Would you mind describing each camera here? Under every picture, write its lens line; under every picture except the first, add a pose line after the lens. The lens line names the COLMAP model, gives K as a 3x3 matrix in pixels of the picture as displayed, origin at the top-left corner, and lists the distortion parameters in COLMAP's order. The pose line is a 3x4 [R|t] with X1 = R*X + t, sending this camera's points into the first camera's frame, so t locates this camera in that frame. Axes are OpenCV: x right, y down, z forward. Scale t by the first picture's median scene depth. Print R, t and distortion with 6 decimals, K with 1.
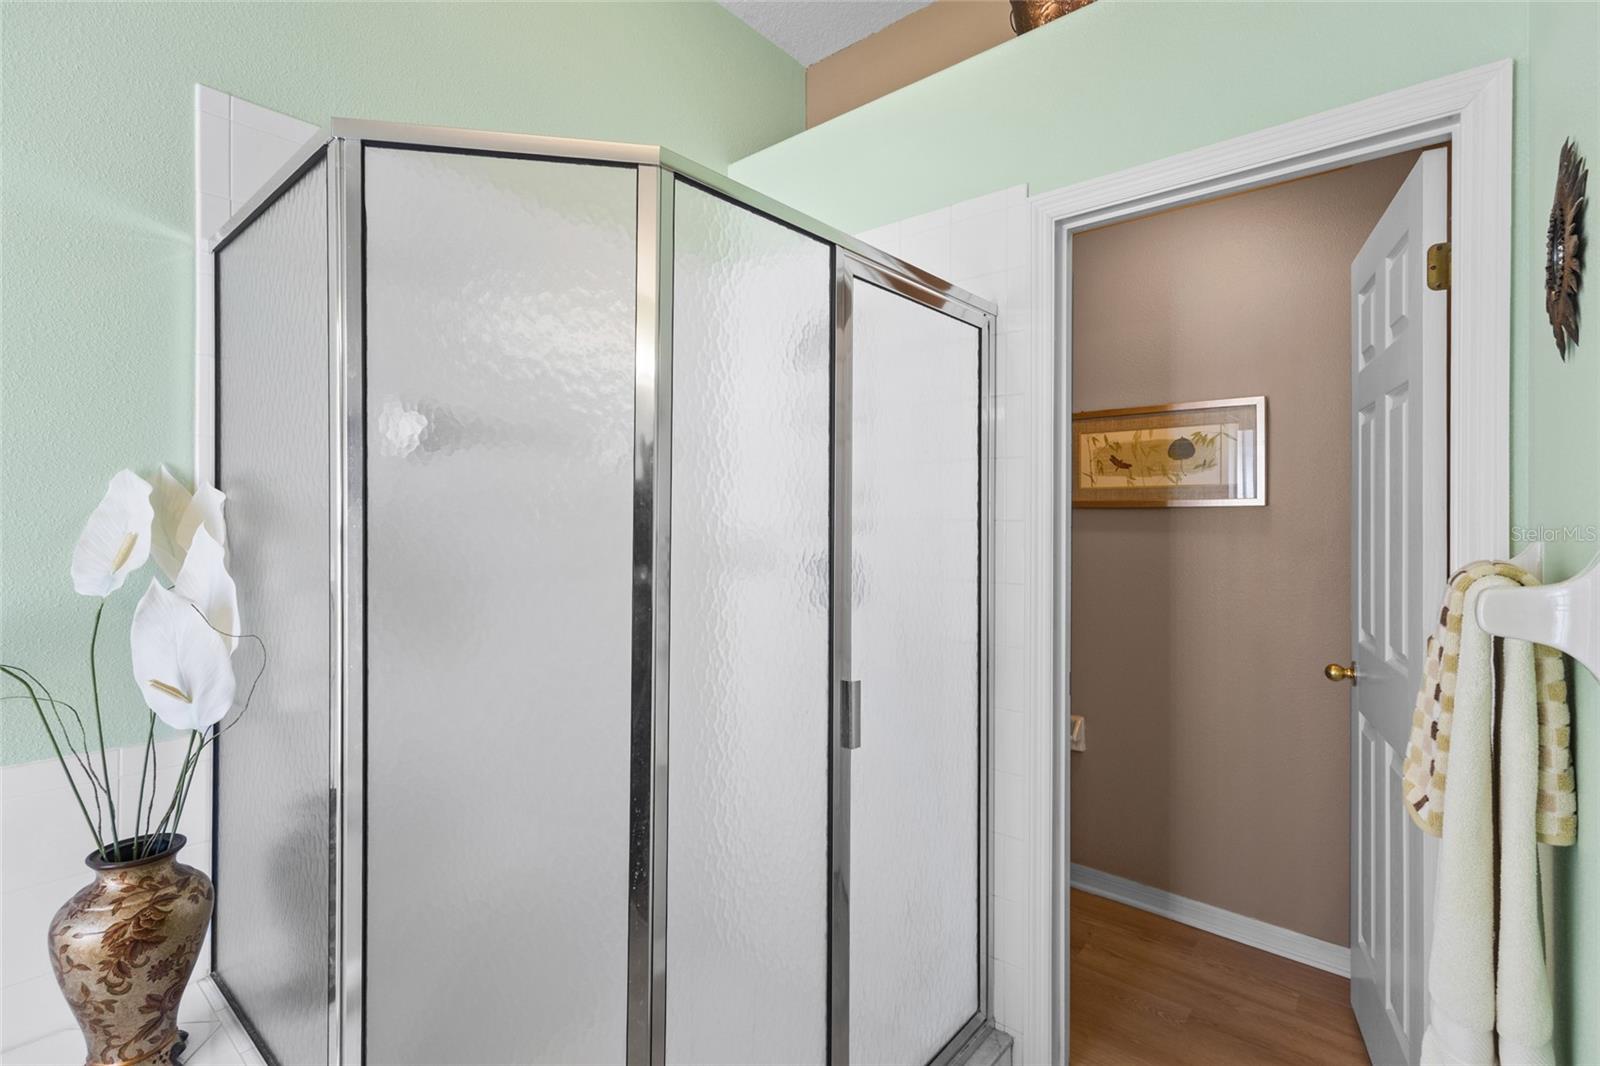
lens RADIAL K [[741.9, 0, 791.8], [0, 741.9, 517.3], [0, 0, 1]] dist [0.005619, 0.000144]
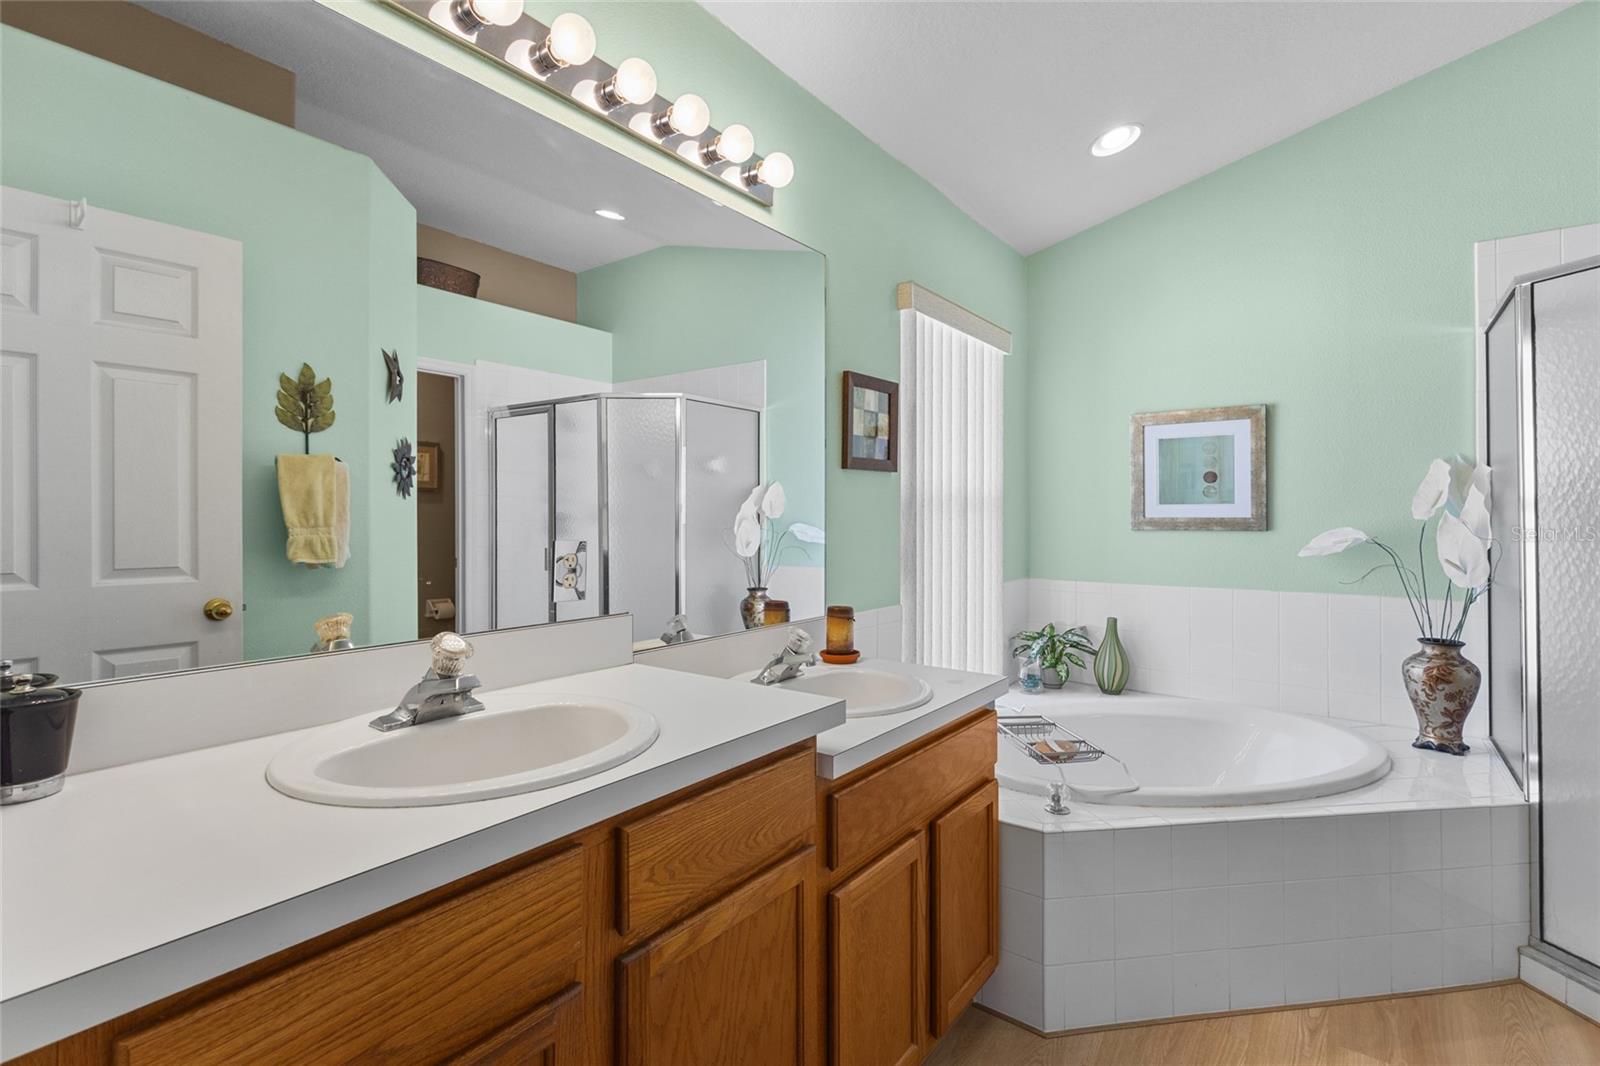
lens RADIAL K [[741.9, 0, 796.8], [0, 741.9, 508.4], [0, 0, 1]] dist [0.005619, 0.000144]
pose [[0.069975, -0.013708, -0.997455, 1.034798], [-0.000866, 0.999904, -0.013802, 0.105205], [0.997548, 0.001830, 0.069956, -0.900406]]
